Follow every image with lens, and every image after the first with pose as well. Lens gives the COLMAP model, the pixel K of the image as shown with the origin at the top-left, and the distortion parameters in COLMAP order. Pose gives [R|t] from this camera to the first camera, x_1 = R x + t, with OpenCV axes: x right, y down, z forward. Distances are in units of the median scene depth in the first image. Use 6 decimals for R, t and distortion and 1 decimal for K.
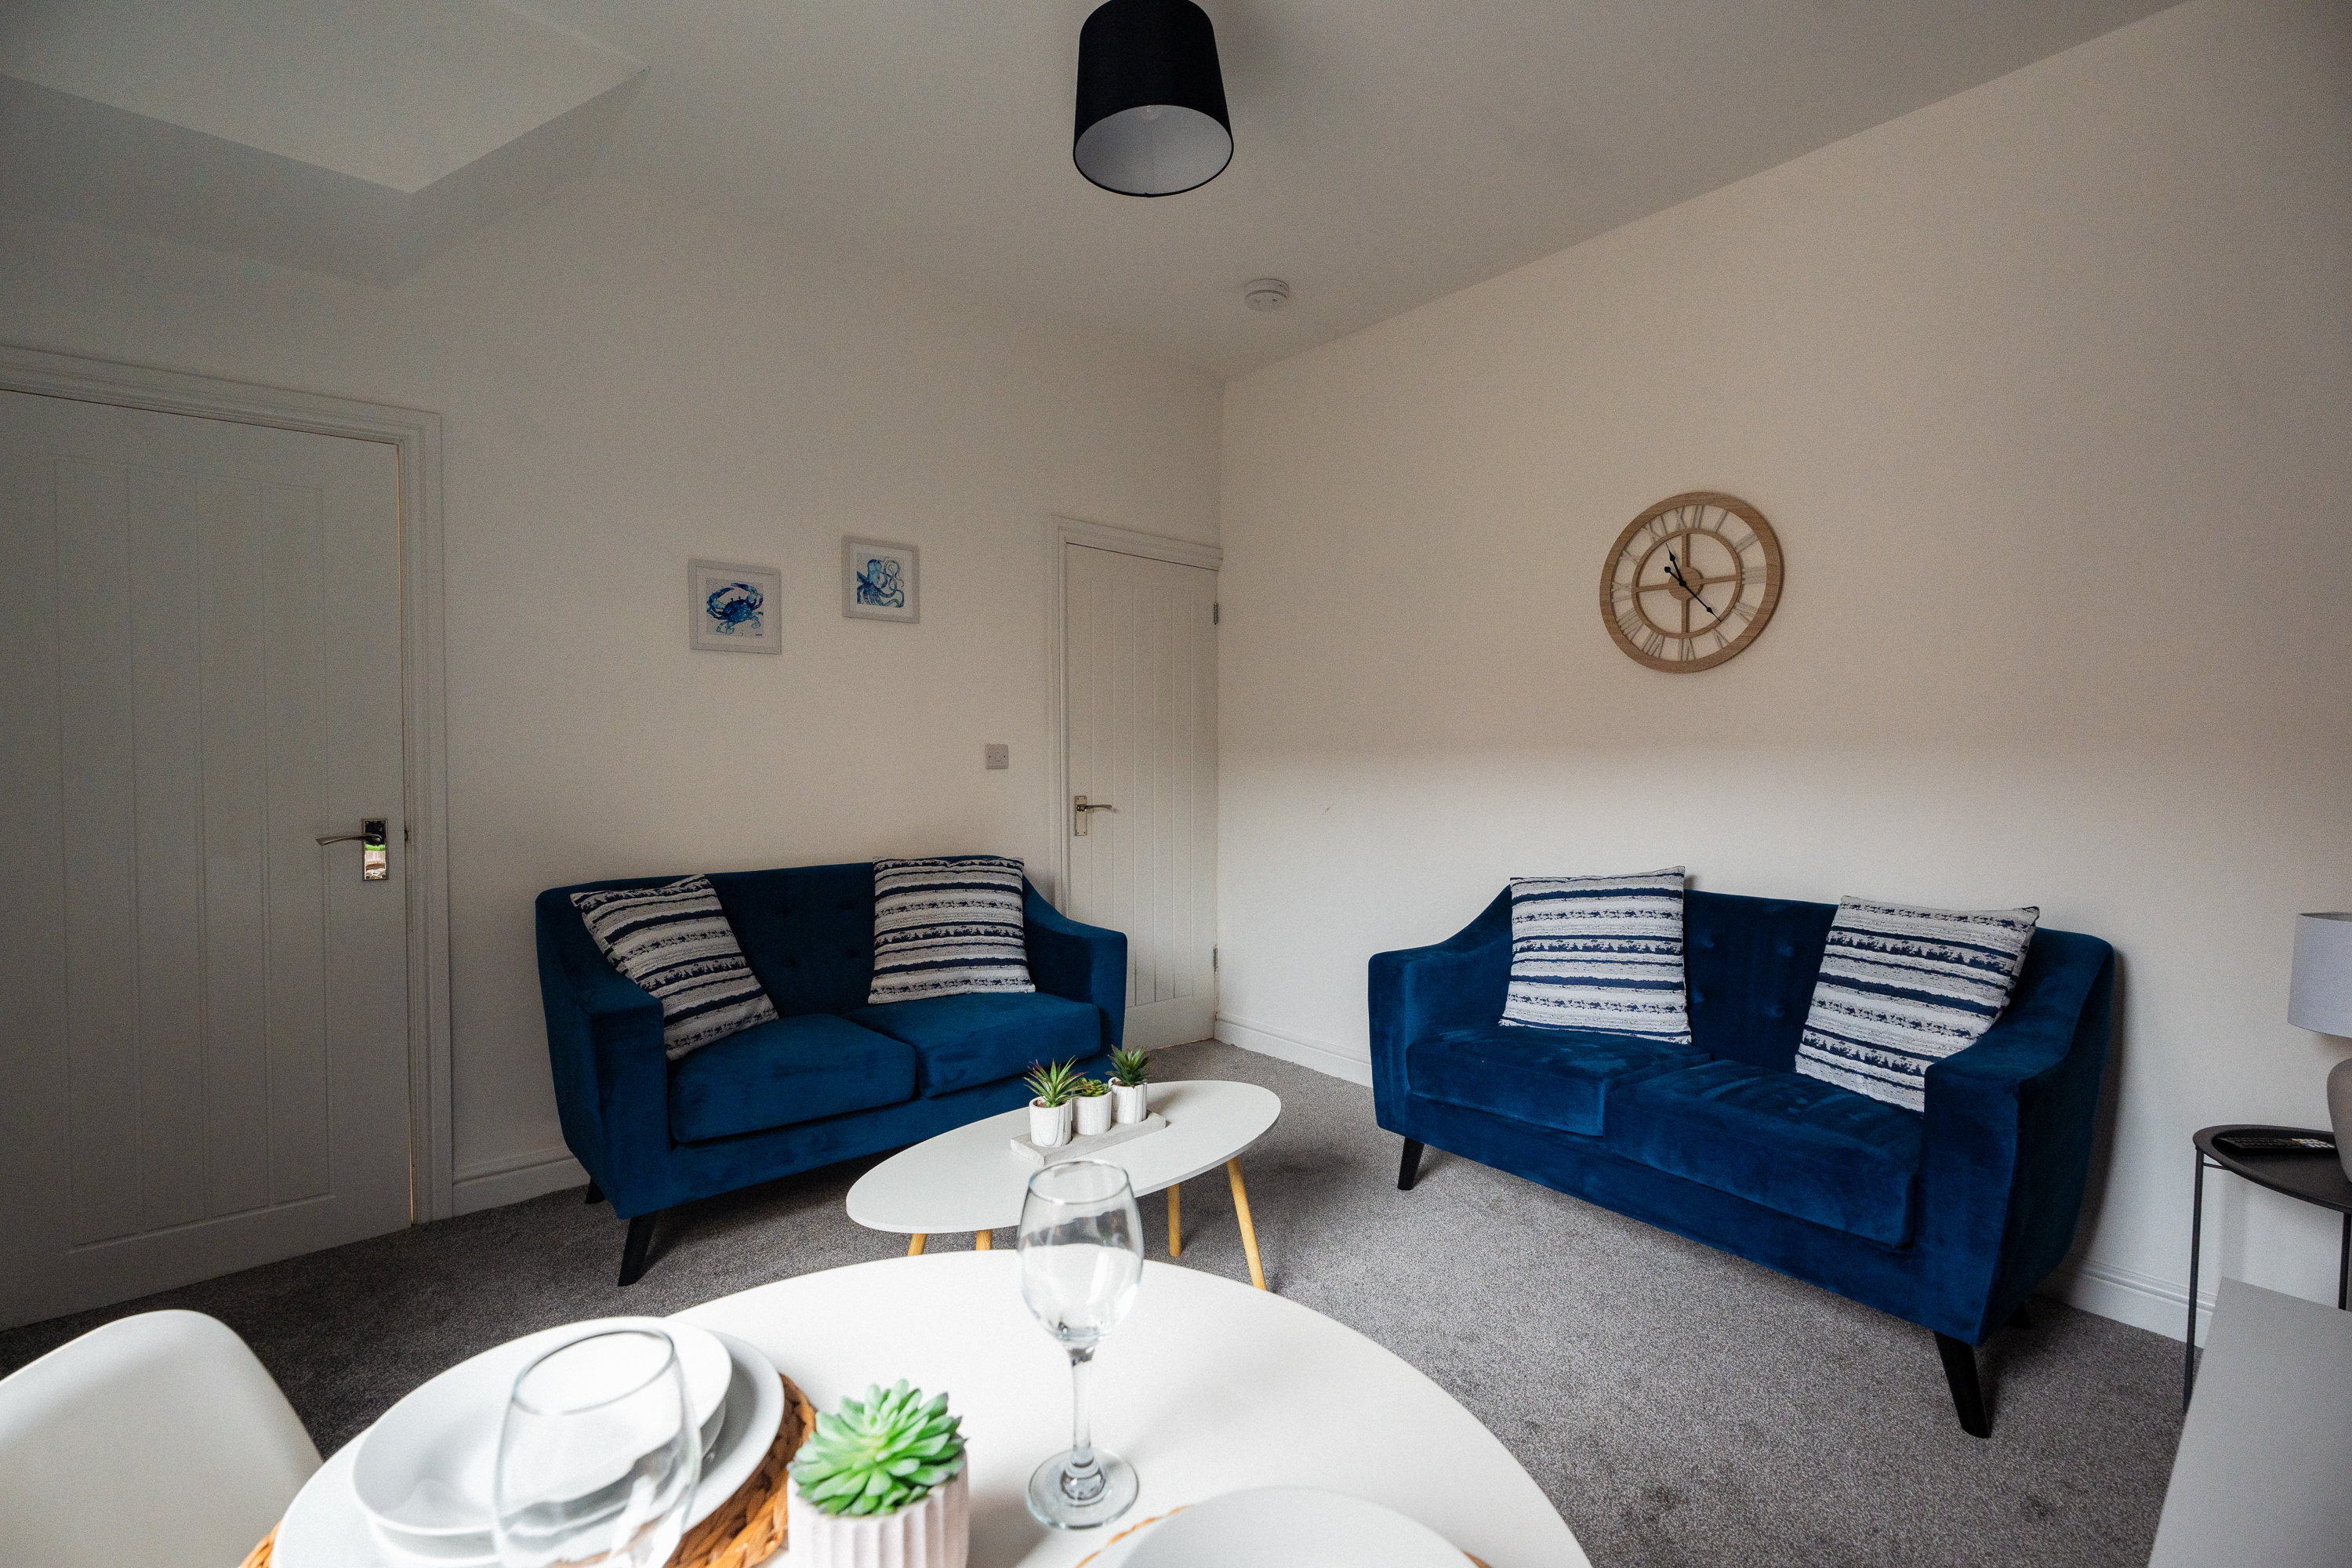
lens RADIAL K [[1044.2, 0, 1176.0], [0, 1044.2, 784.0], [0, 0, 1]] dist [0.000635, 0.009920]
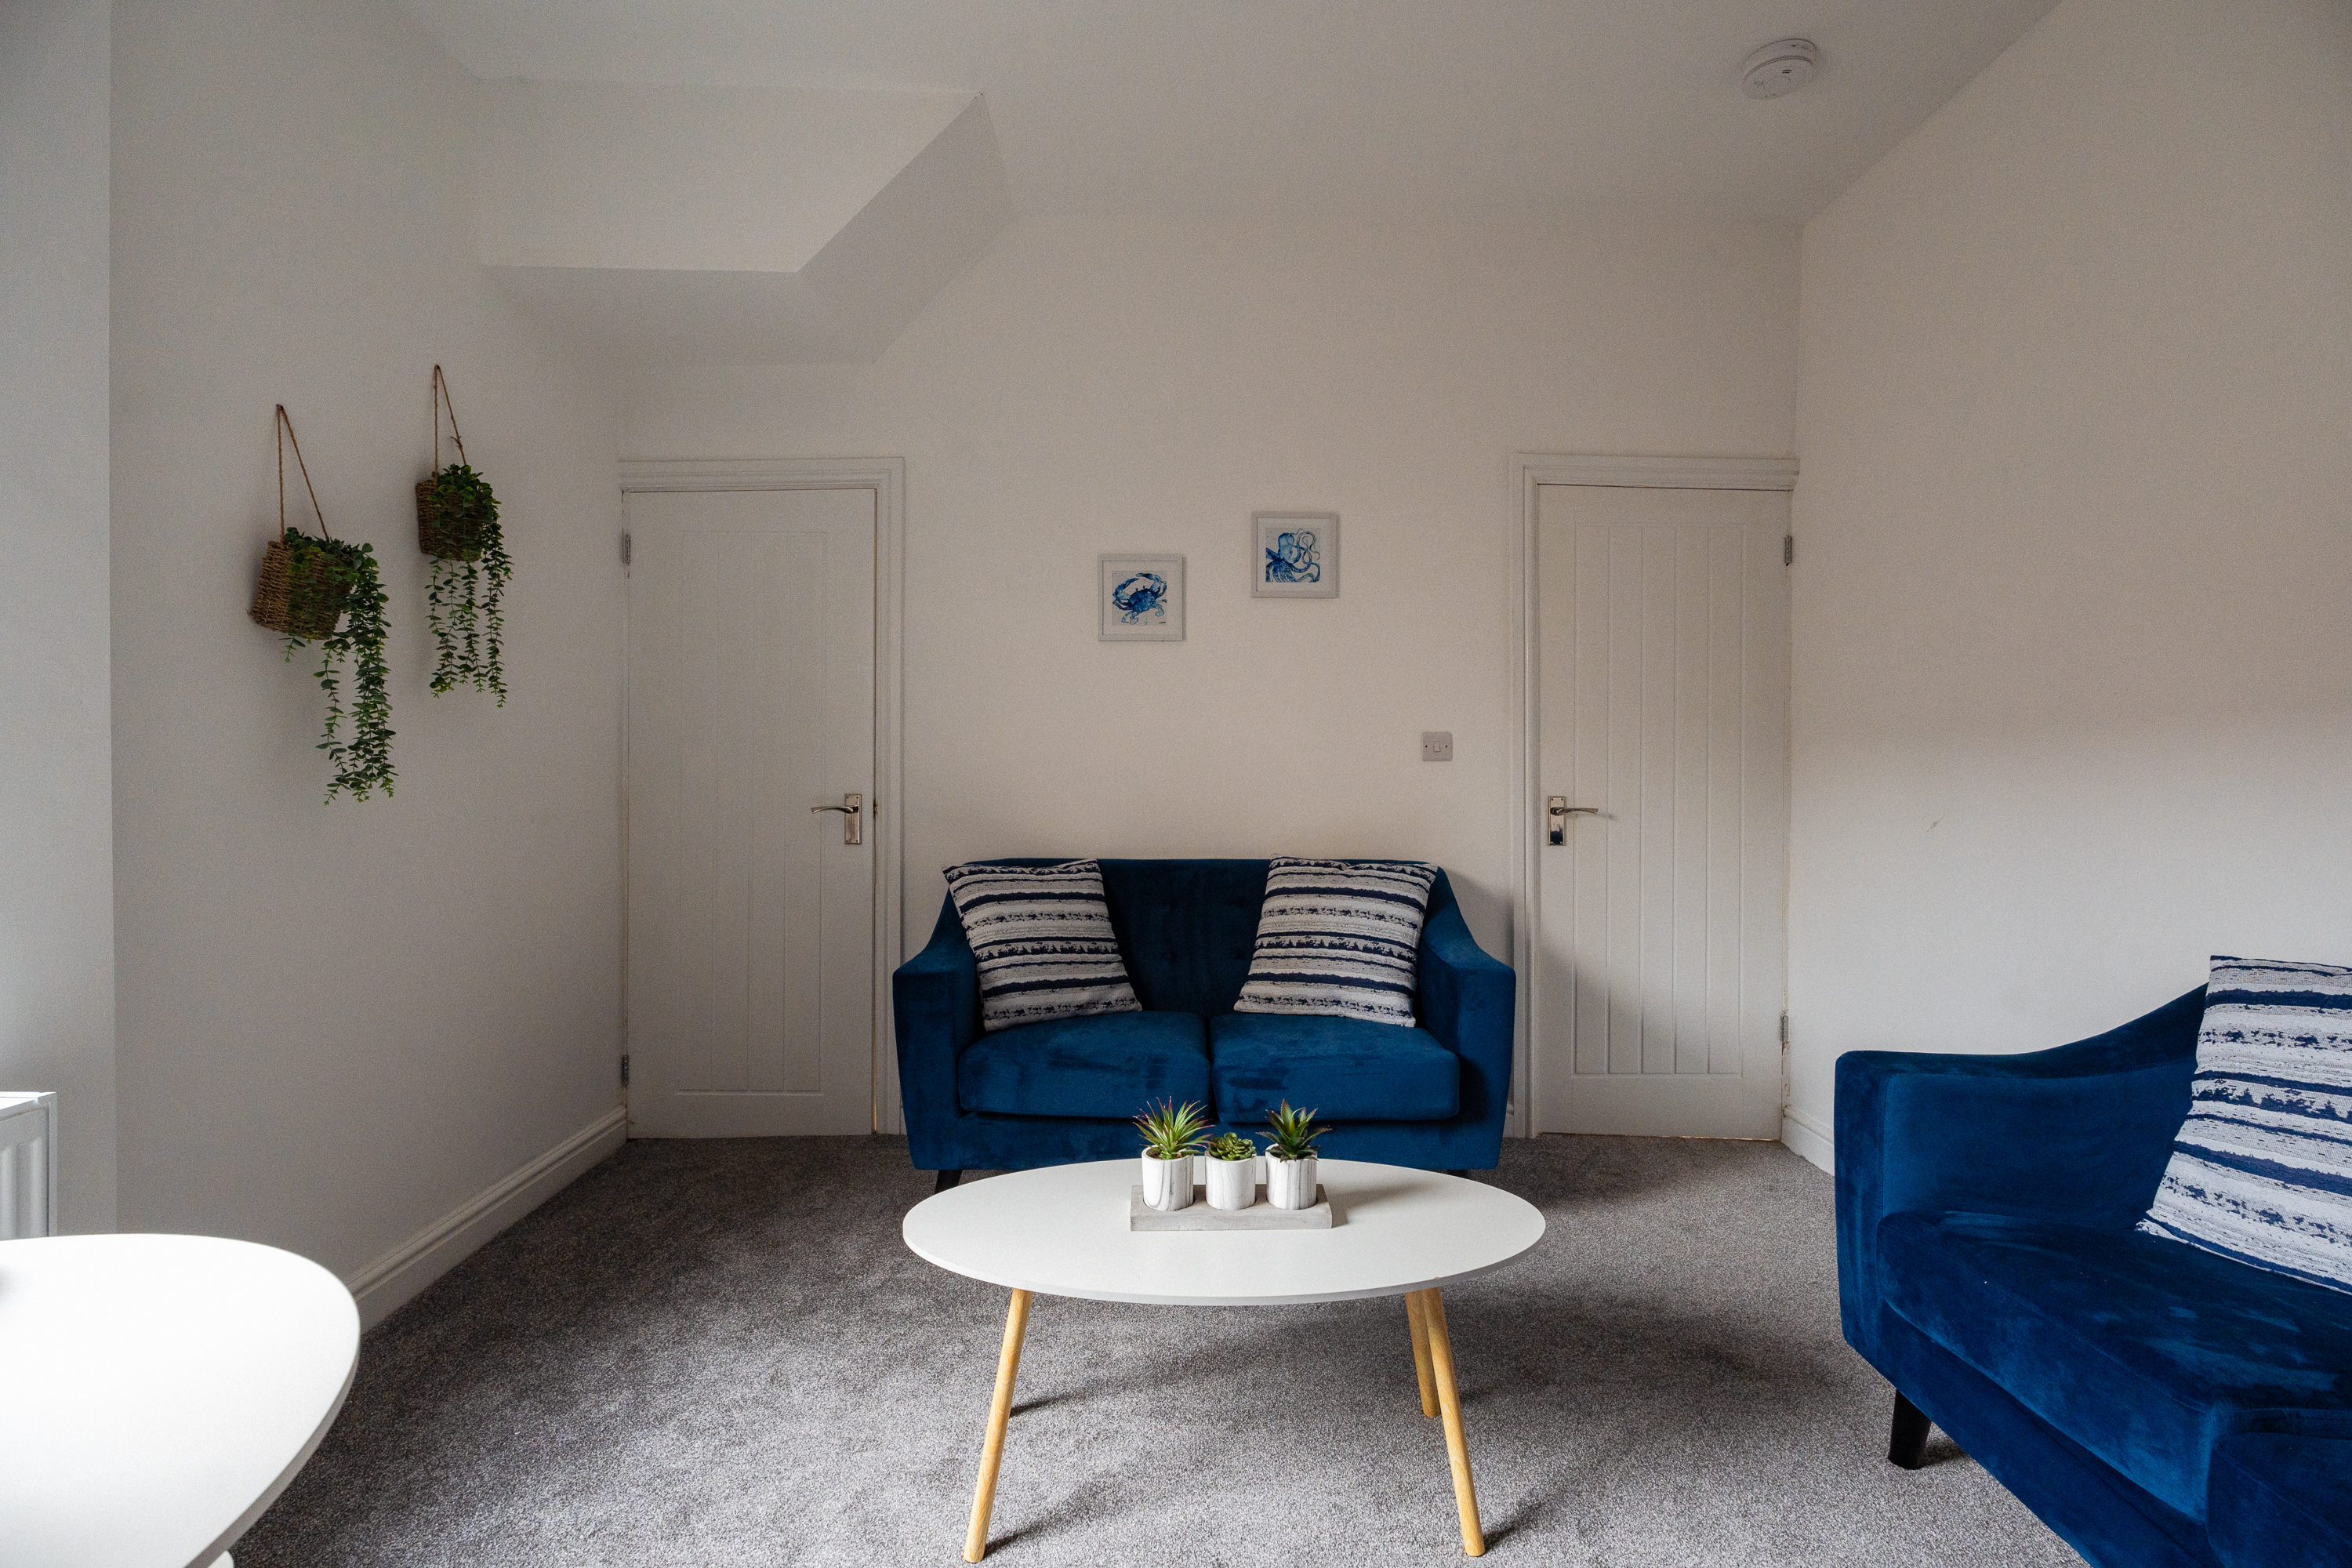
lens RADIAL K [[1053.5, 0, 1169.8], [0, 1053.5, 772.6], [0, 0, 1]] dist [-0.002762, 0.010234]
pose [[0.763449, 0.004998, -0.645849, 0.259771], [-0.021916, 0.999595, -0.018172, 0.018579], [0.645497, 0.028028, 0.763249, 0.245611]]
